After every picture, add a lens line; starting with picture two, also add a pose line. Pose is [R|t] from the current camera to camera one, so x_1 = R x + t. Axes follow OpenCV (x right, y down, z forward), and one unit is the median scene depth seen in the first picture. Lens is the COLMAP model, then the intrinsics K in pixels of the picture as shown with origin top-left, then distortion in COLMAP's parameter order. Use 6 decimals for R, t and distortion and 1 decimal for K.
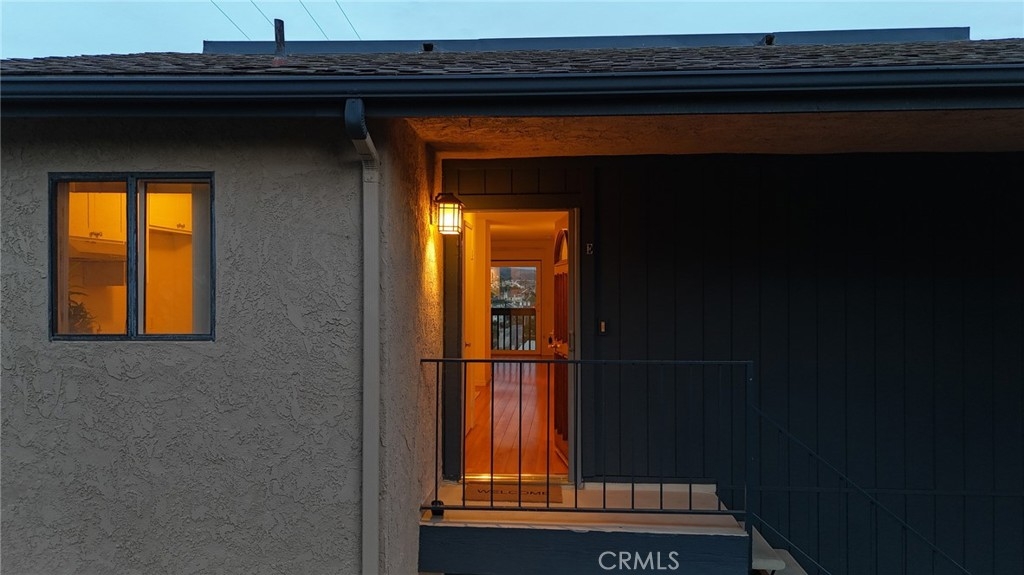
lens RADIAL K [[750.3, 0, 515.1], [0, 750.3, 302.3], [0, 0, 1]] dist [0.076356, -0.081652]
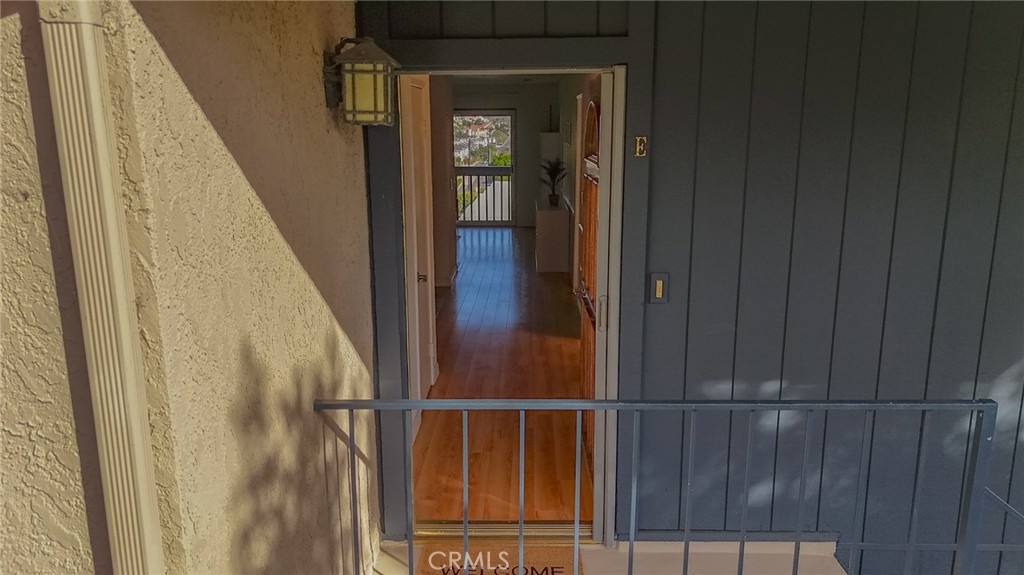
lens RADIAL K [[750.3, 0, 515.1], [0, 750.3, 302.3], [0, 0, 1]] dist [0.076356, -0.081652]
pose [[0.998847, -0.014246, 0.045845, -0.017098], [0.003921, 0.975976, 0.217844, -0.086667], [-0.047847, -0.217413, 0.974906, 0.497243]]
